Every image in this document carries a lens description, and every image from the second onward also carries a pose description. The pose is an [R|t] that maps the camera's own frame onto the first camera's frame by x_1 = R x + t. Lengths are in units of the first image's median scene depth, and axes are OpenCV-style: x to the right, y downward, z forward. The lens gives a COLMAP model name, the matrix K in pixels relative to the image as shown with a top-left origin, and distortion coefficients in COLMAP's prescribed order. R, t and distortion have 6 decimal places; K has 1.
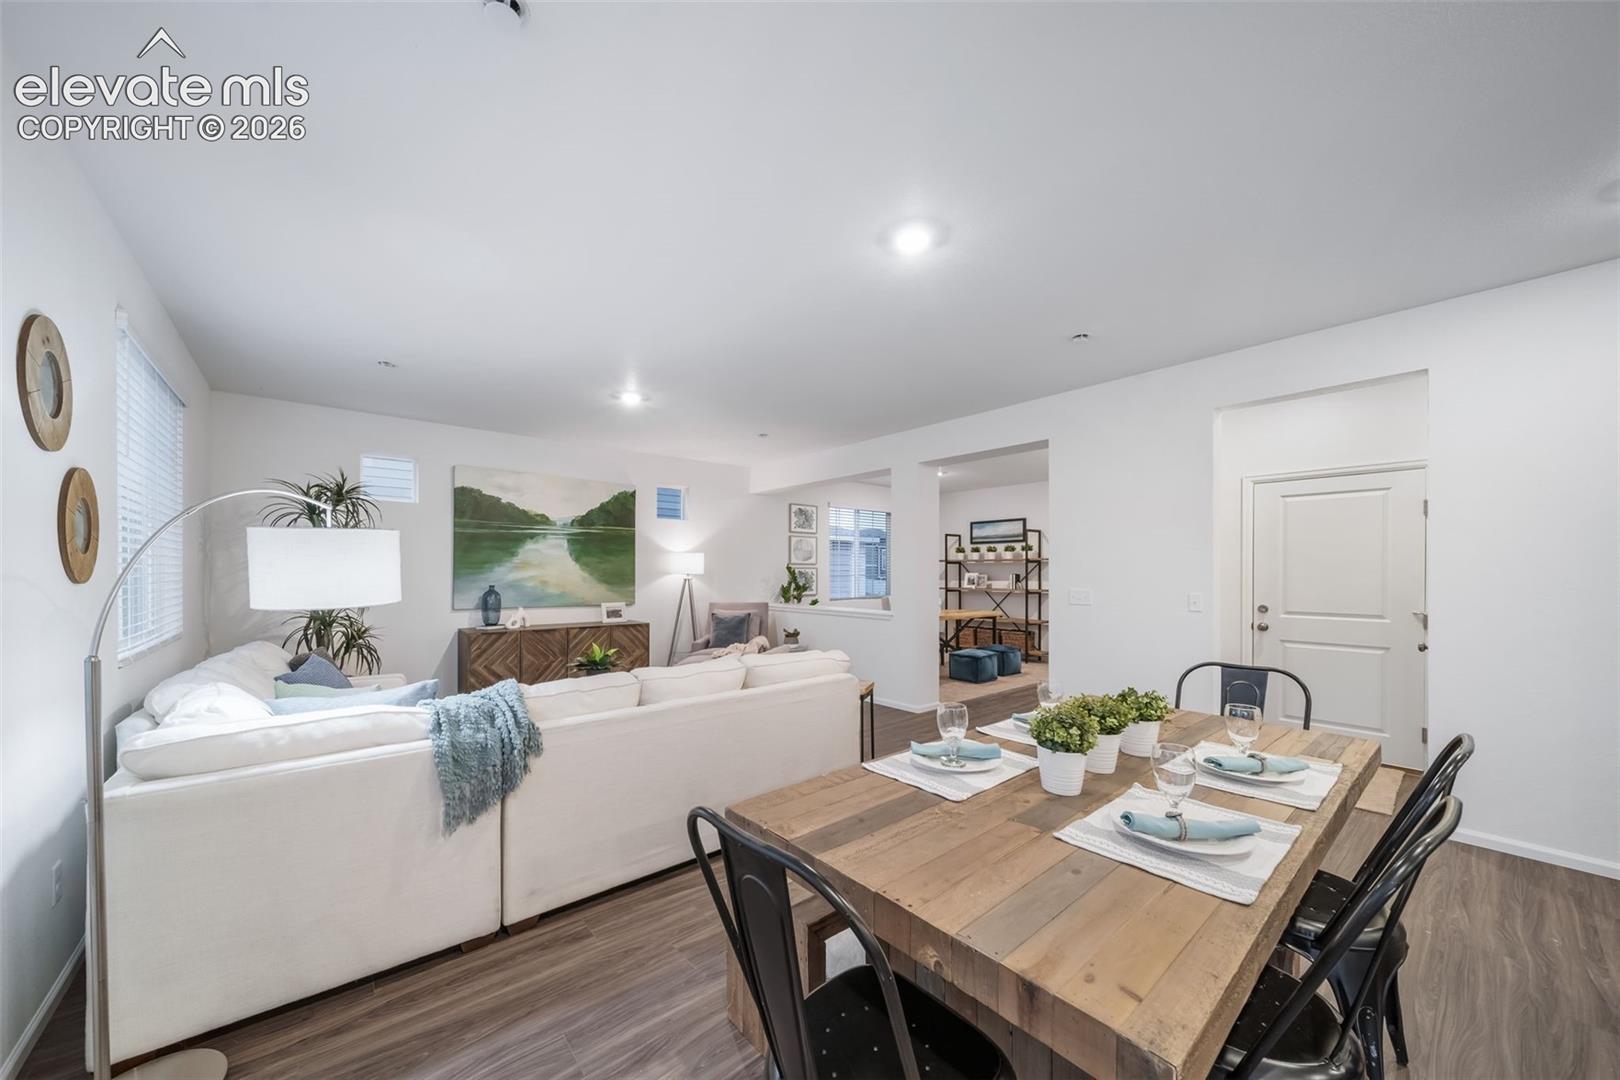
lens RADIAL K [[570.7, 0, 800.8], [0, 570.7, 567.6], [0, 0, 1]] dist [0.000056, -0.000025]
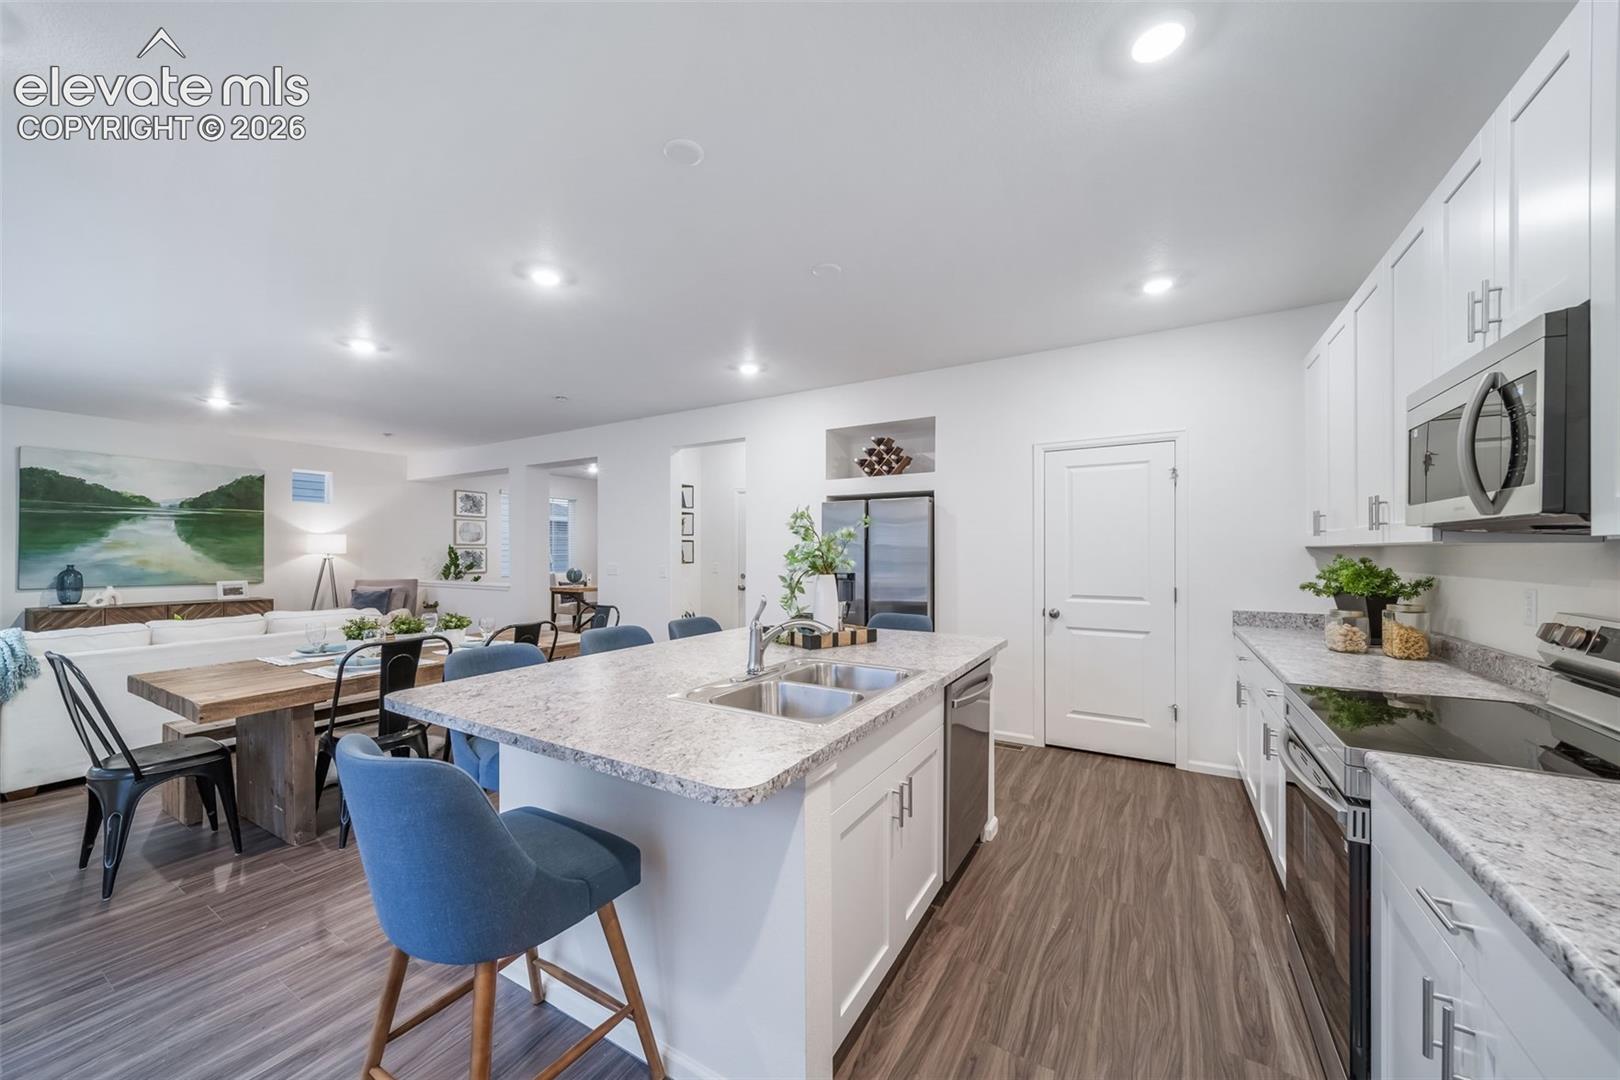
lens RADIAL K [[577.1, 0, 790.7], [0, 577.1, 546.6], [0, 0, 1]] dist [-0.000796, -0.000136]
pose [[0.945653, 0.002634, 0.325167, 0.262568], [-0.002118, 0.999996, -0.001942, -0.002110], [-0.325171, 0.001148, 0.945655, -0.302828]]
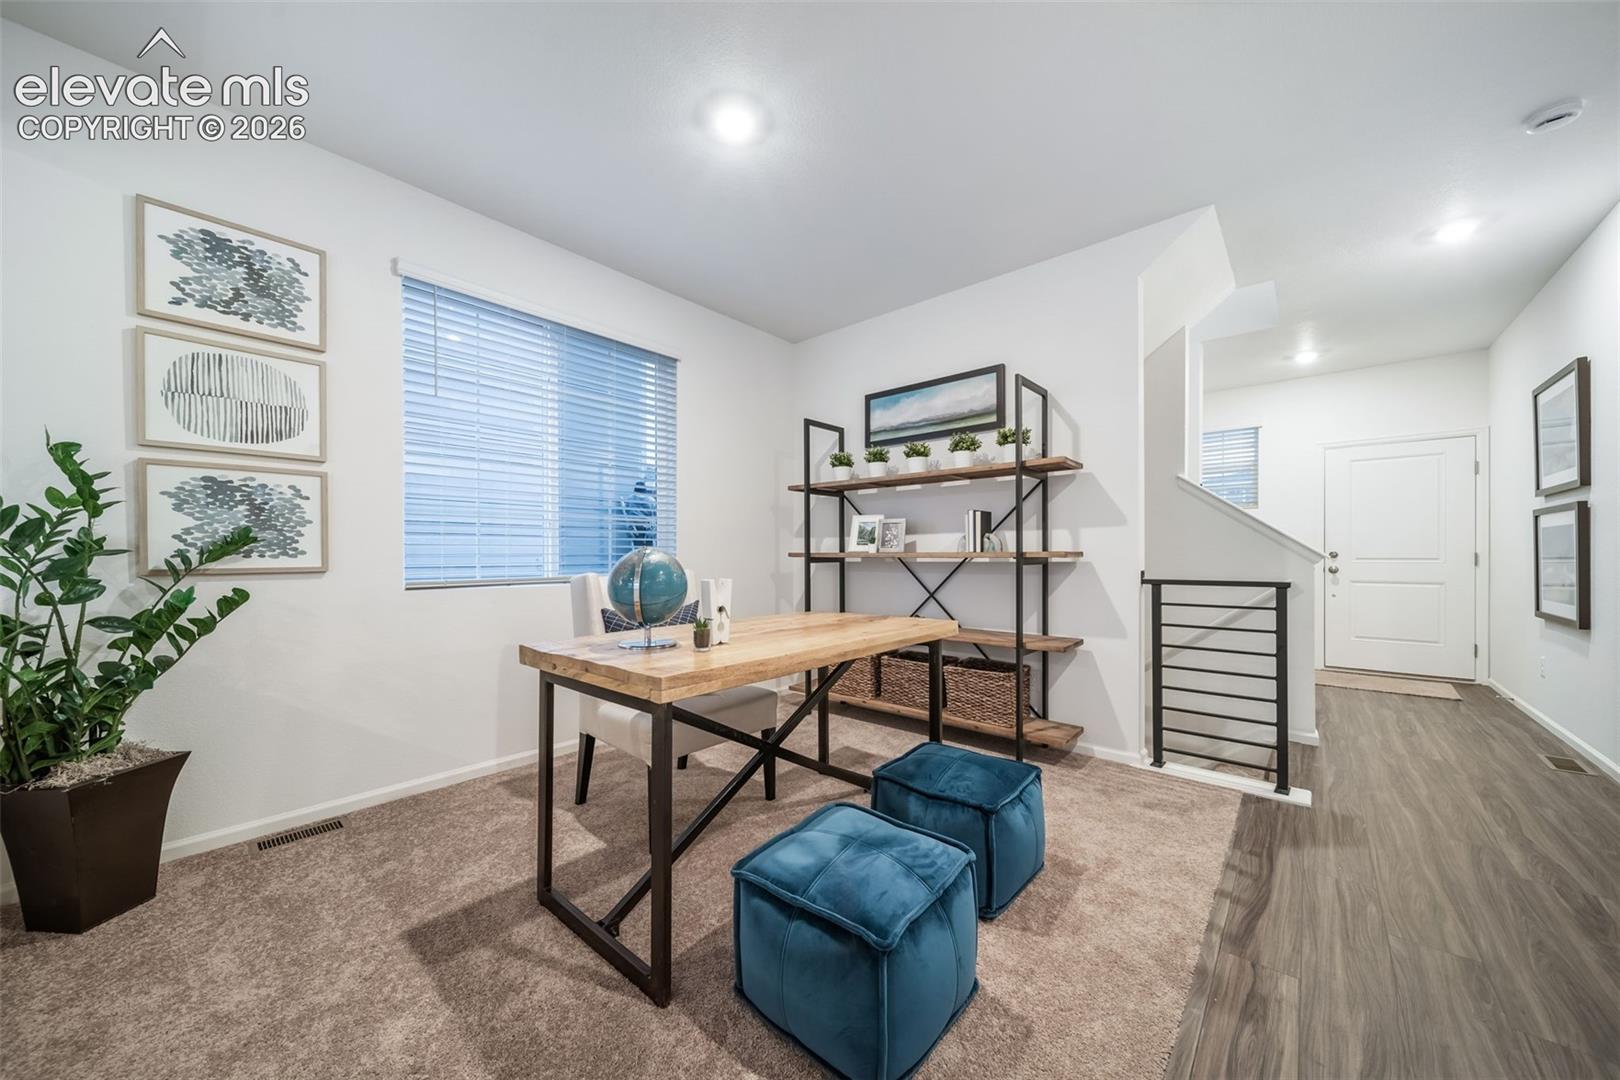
lens RADIAL K [[577.1, 0, 790.7], [0, 577.1, 546.6], [0, 0, 1]] dist [-0.000796, -0.000136]
pose [[0.989757, -0.000950, 0.142761, 0.250497], [0.001034, 0.999999, -0.000517, 0.042393], [-0.142760, 0.000659, 0.989757, 0.808915]]
